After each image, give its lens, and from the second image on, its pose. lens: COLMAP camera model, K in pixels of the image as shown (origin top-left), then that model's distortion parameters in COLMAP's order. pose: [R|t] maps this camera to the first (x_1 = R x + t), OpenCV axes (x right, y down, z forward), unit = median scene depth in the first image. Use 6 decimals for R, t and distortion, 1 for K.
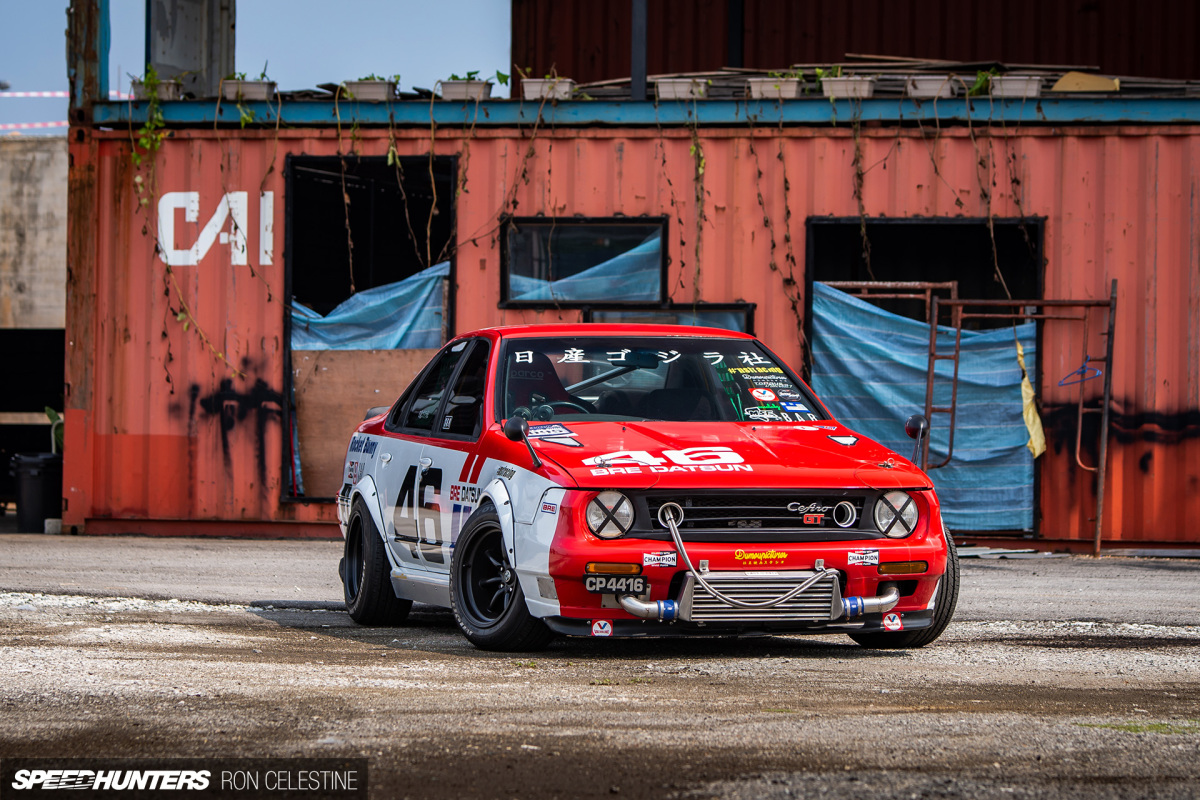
lens RADIAL K [[4725.0, 0, 600.0], [0, 4725.0, 400.0], [0, 0, 1]] dist [-0.089619, 2.092864]
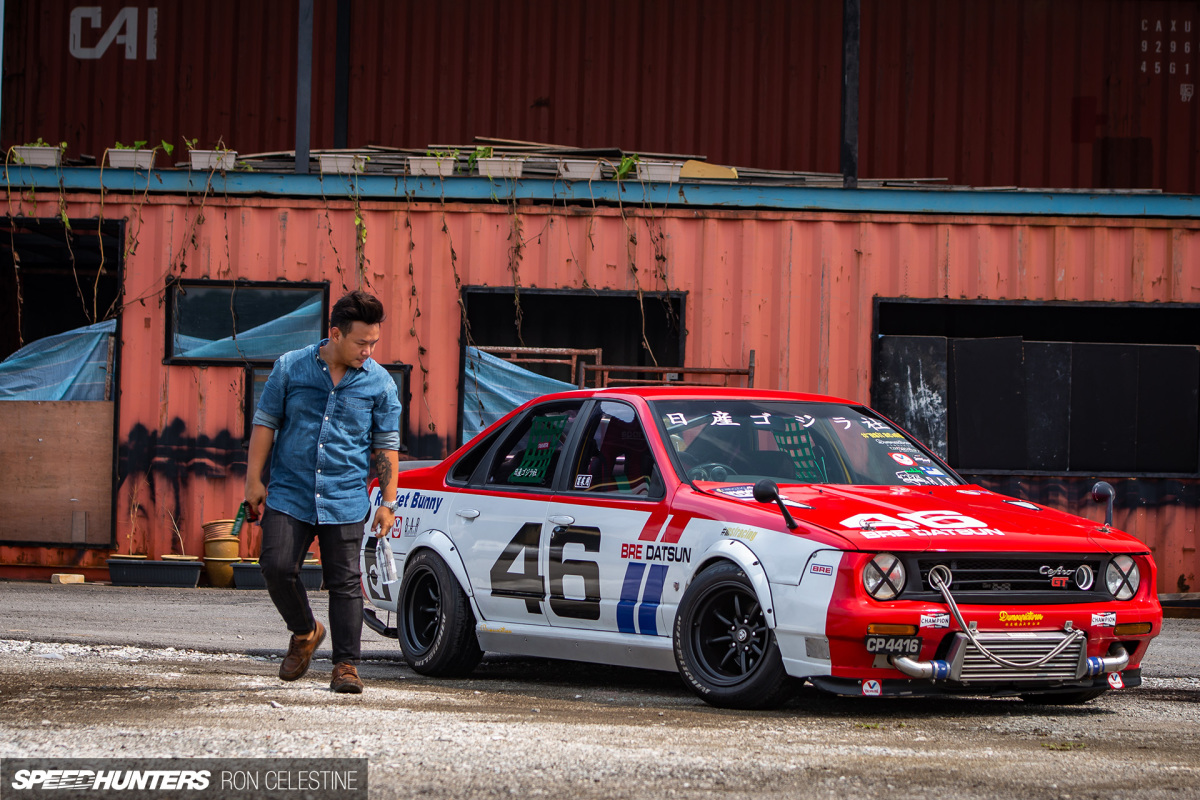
lens RADIAL K [[4045.6, 0, 600.0], [0, 4045.6, 400.0], [0, 0, 1]] dist [-0.190762, -0.266486]
pose [[0.967174, 0.018925, 0.253410, -0.275663], [-0.016022, 0.999780, -0.013515, -0.001140], [-0.253610, 0.009011, 0.967265, 0.167697]]
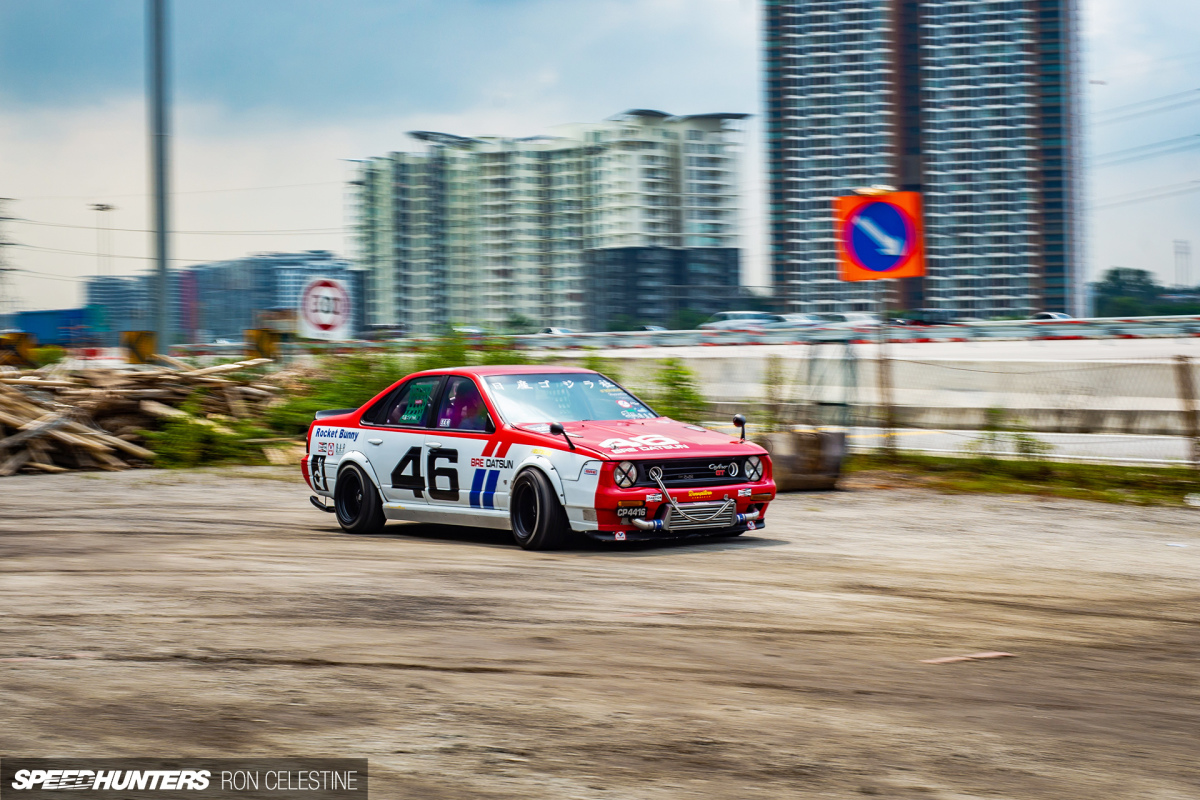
lens RADIAL K [[2636.3, 0, 600.0], [0, 2636.3, 400.0], [0, 0, 1]] dist [-0.120414, -0.013897]
pose [[0.936080, -0.024365, 0.350941, -0.363840], [0.018374, 0.999623, 0.020393, -0.025779], [-0.351306, -0.012642, 0.936175, 0.036551]]
